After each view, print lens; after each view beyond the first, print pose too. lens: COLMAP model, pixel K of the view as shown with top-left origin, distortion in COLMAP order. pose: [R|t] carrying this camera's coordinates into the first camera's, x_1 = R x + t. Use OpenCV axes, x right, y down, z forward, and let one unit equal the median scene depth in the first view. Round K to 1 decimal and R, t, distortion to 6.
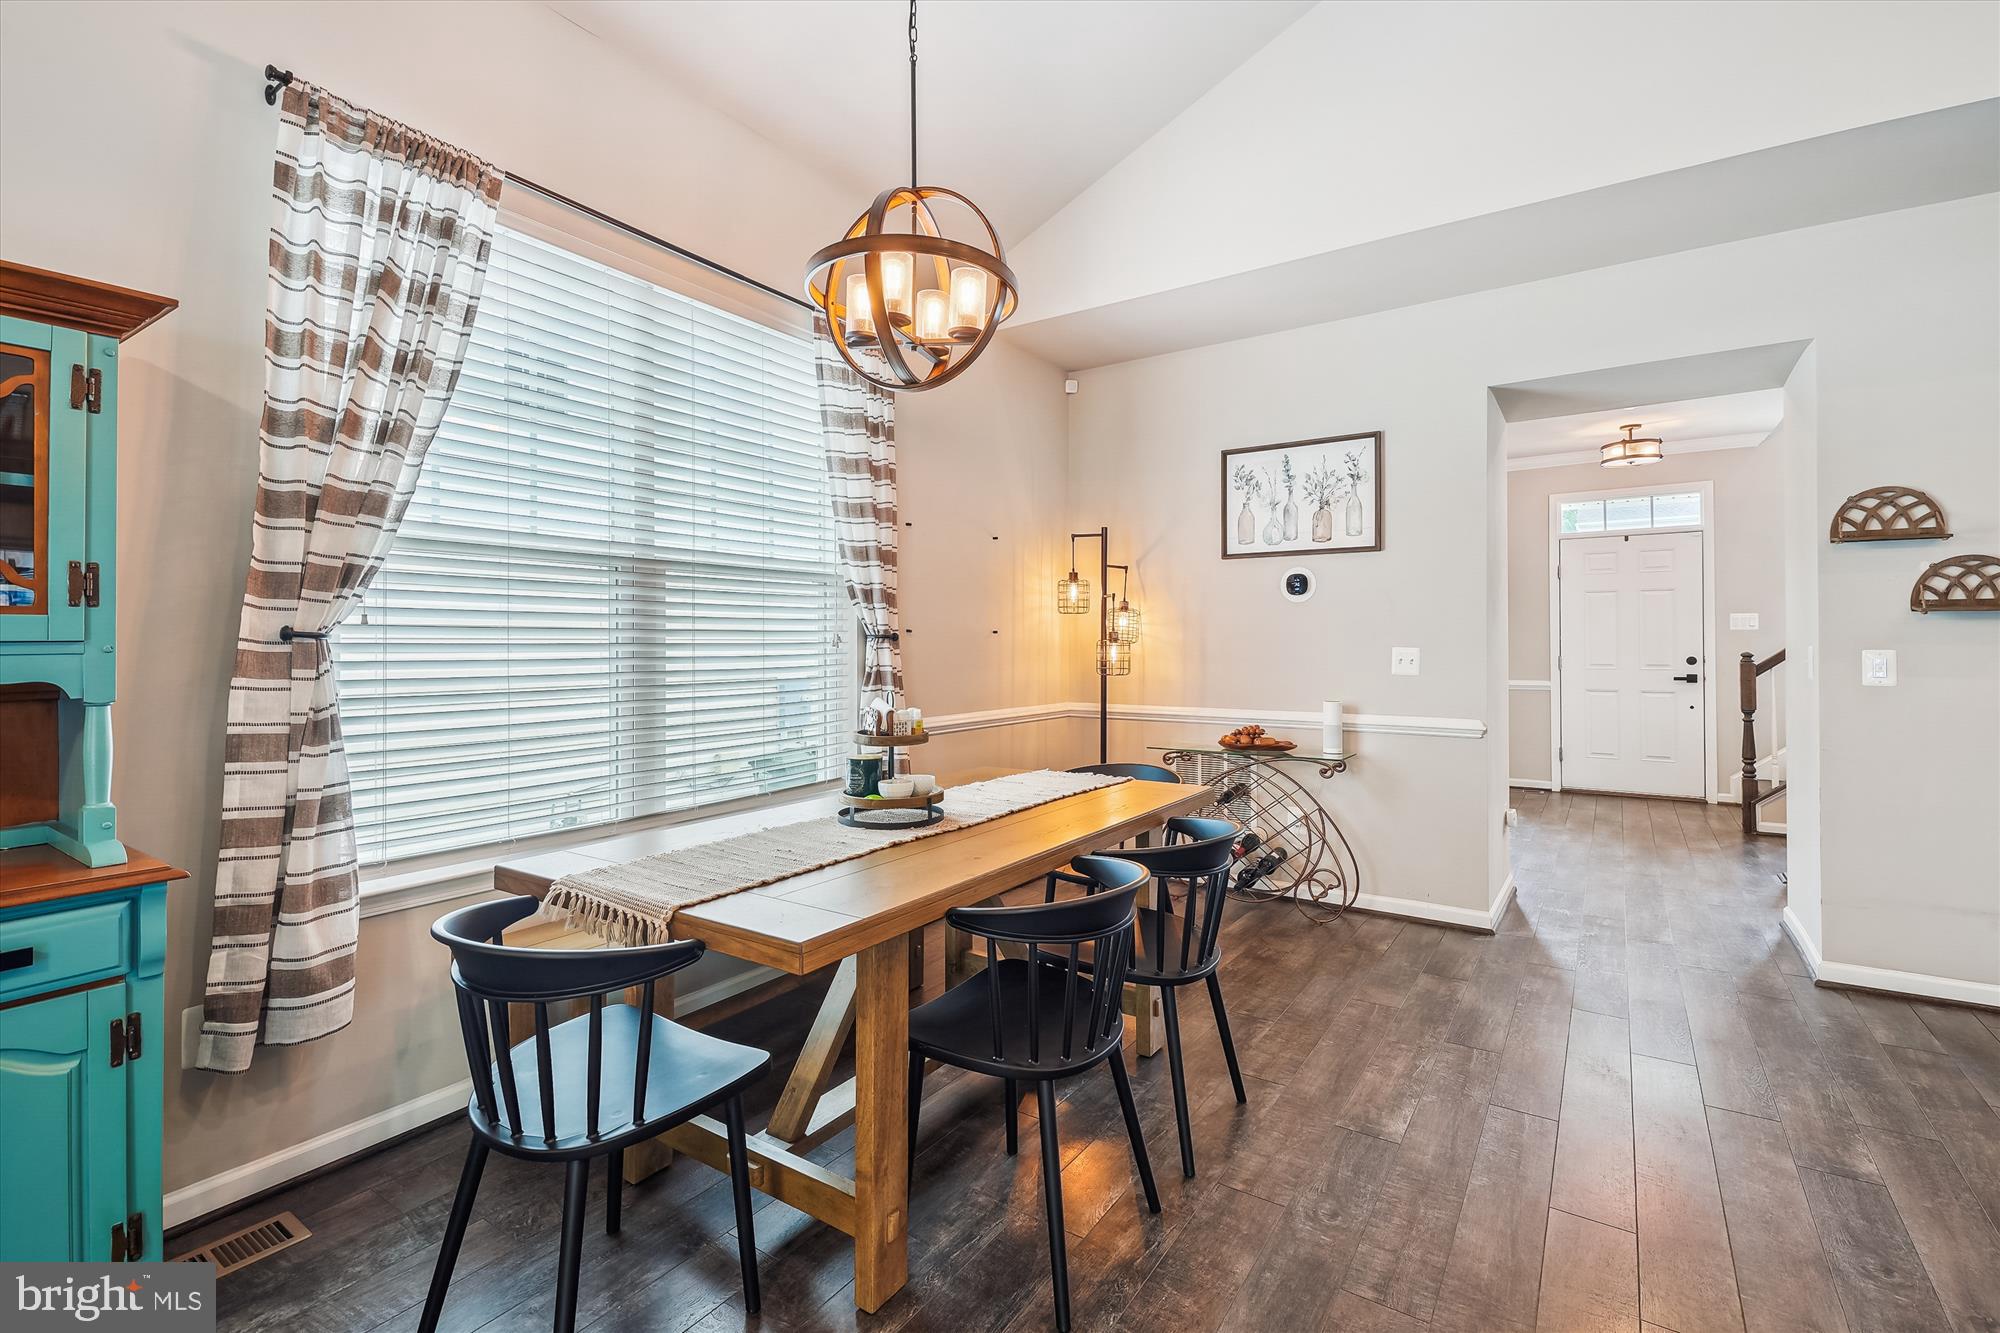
lens RADIAL K [[909.6, 0, 997.7], [0, 909.6, 646.5], [0, 0, 1]] dist [0.000948, -0.001286]
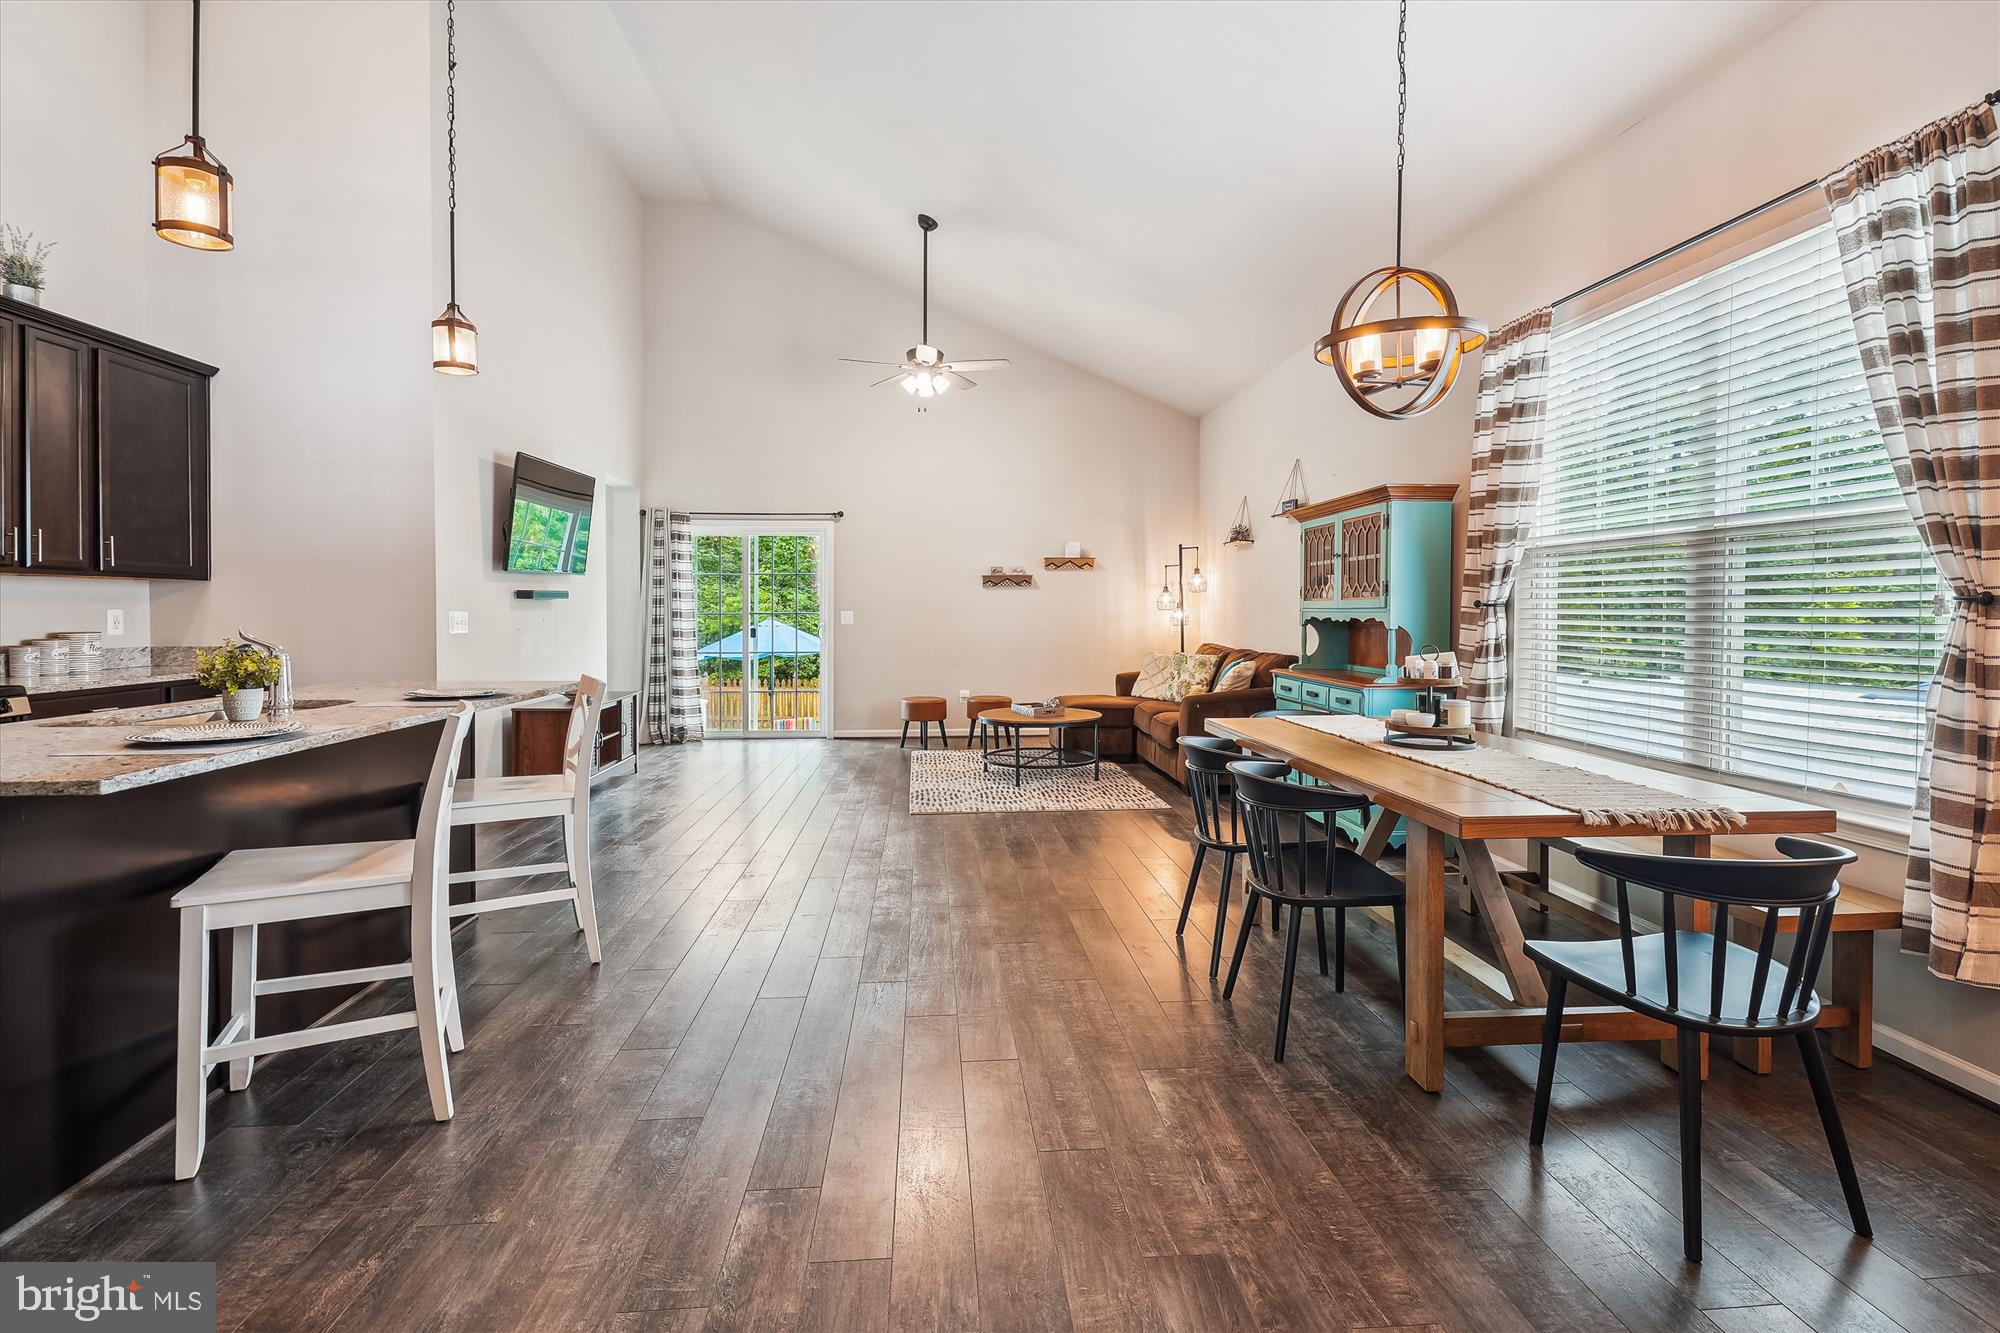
lens RADIAL K [[920.1, 0, 998.9], [0, 920.1, 605.5], [0, 0, 1]] dist [-0.000822, -0.001163]
pose [[-0.781910, 0.002801, -0.623385, 0.873191], [0.002981, 0.999995, 0.000754, -0.008537], [0.623384, -0.001268, -0.781915, 1.218350]]
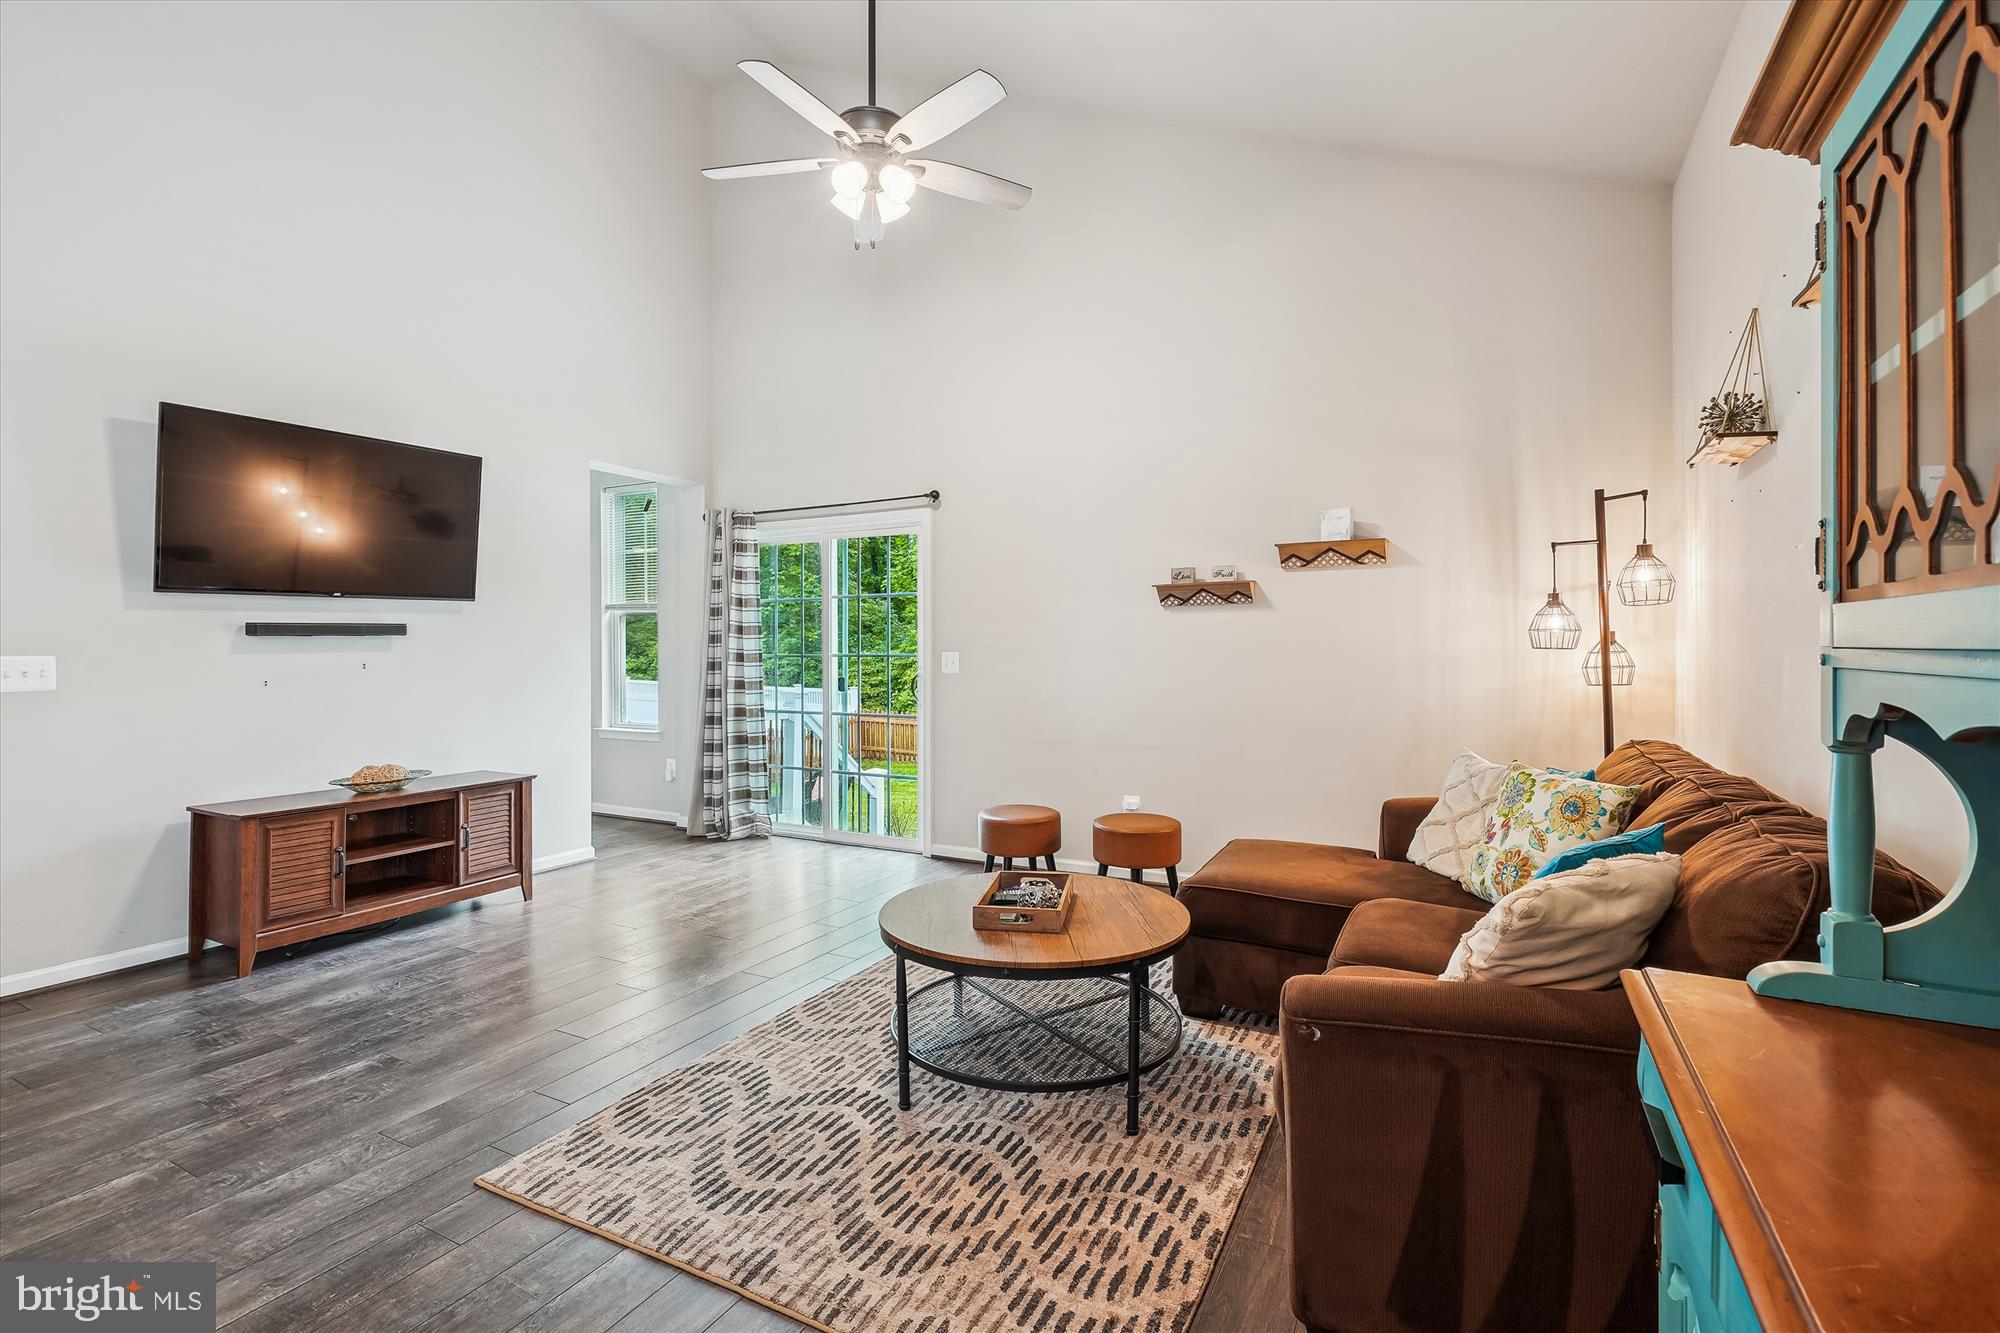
lens RADIAL K [[915.1, 0, 986.7], [0, 915.1, 639.5], [0, 0, 1]] dist [0.007893, 0.000024]
pose [[-0.995344, 0.007587, -0.096092, -0.361378], [0.008266, 0.999944, -0.006673, -0.002321], [0.096036, -0.007436, -0.995350, 0.483749]]
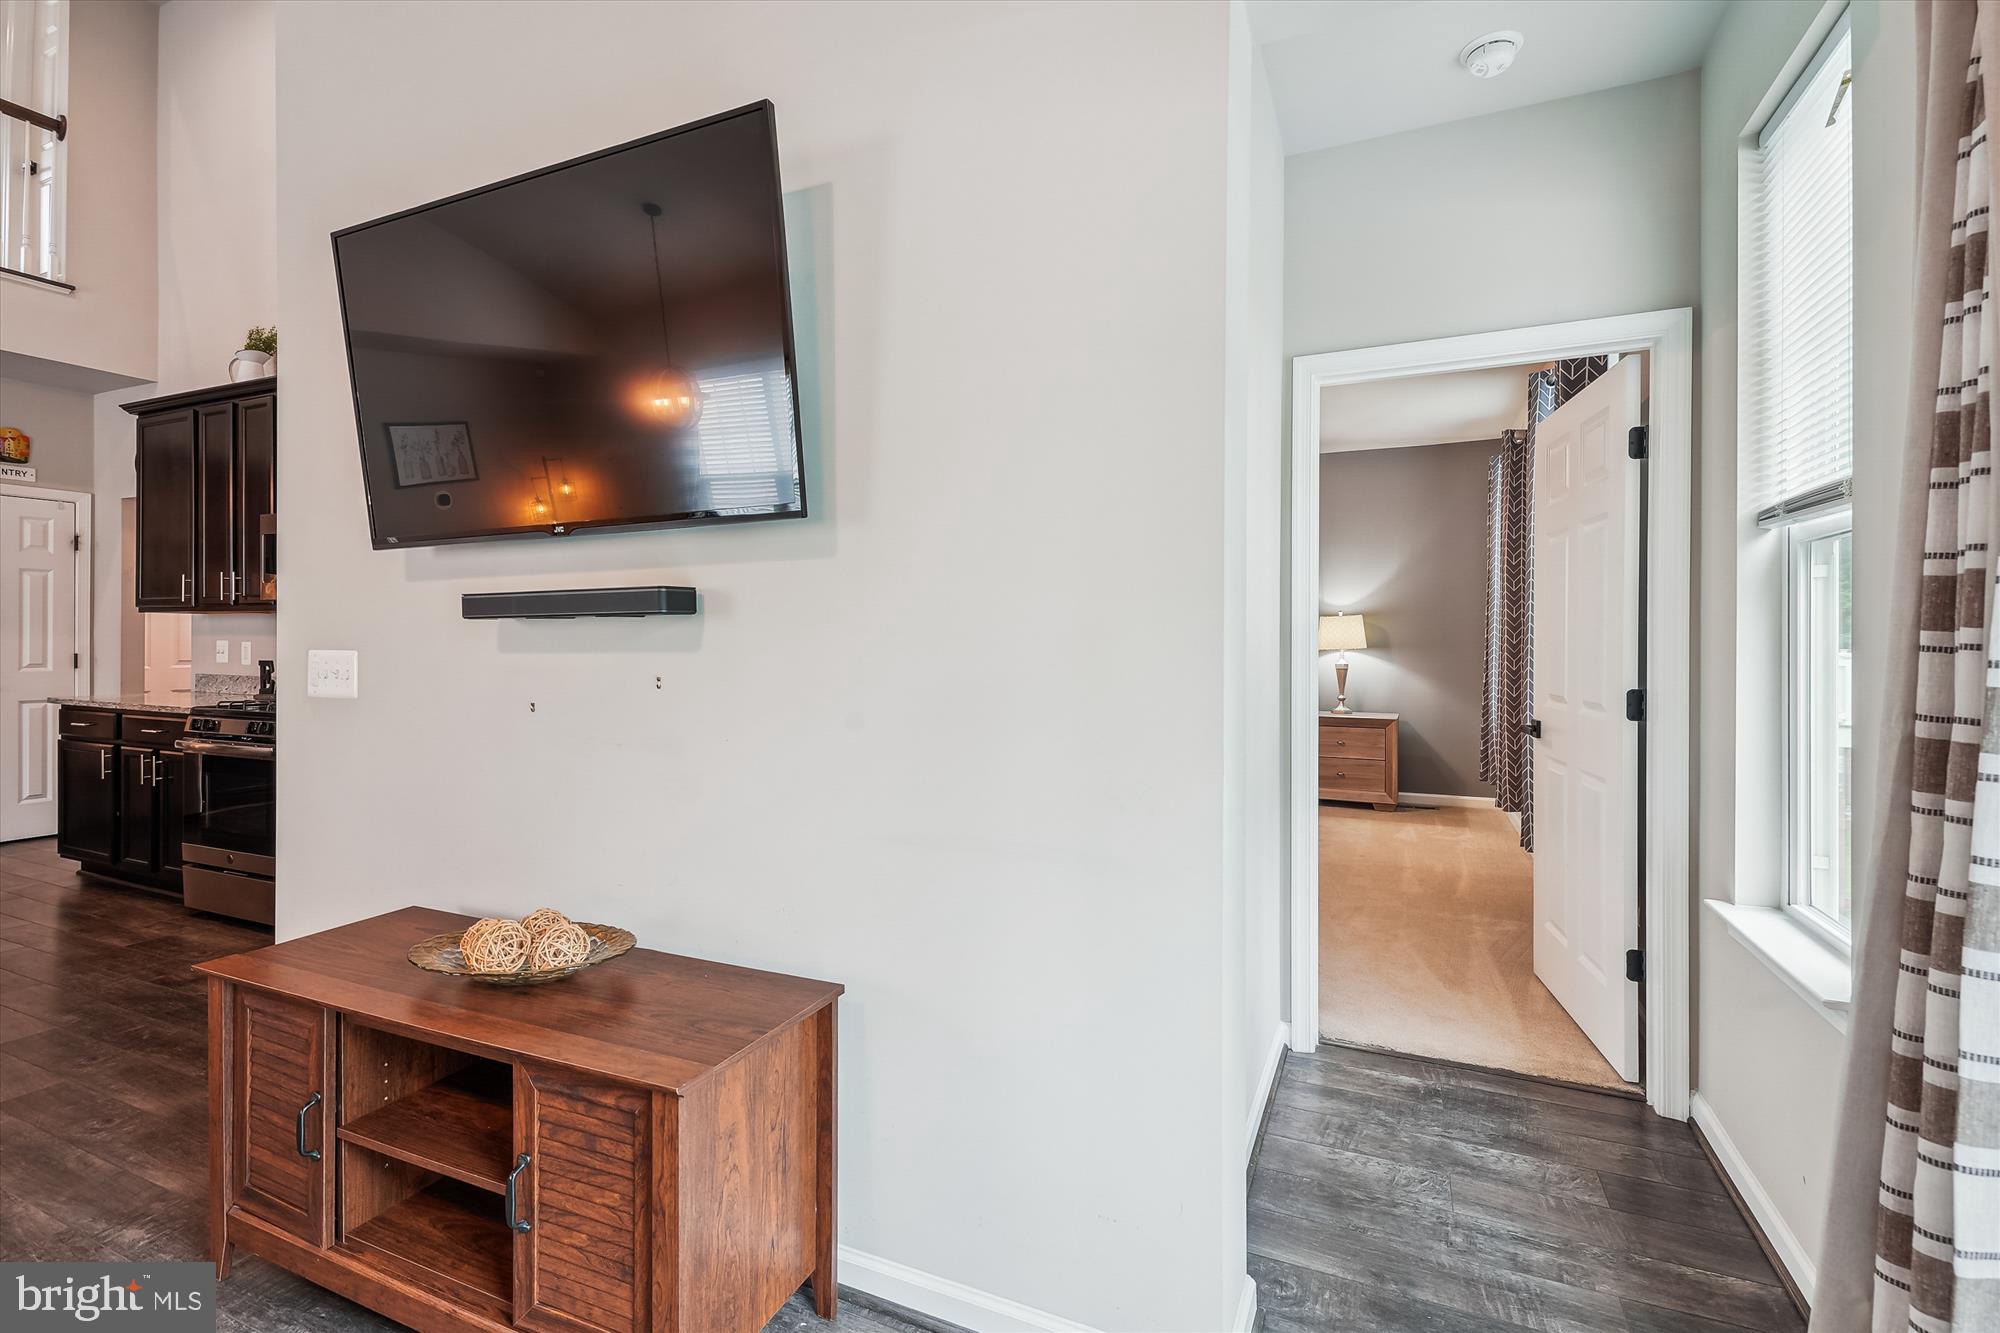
lens RADIAL K [[933.6, 0, 997.8], [0, 933.6, 618.1], [0, 0, 1]] dist [0.000837, -0.000249]
pose [[-0.180005, 0.023982, 0.983373, -0.250780], [-0.003595, 0.999680, -0.025038, -0.008177], [-0.983659, -0.008043, -0.179861, -1.013300]]
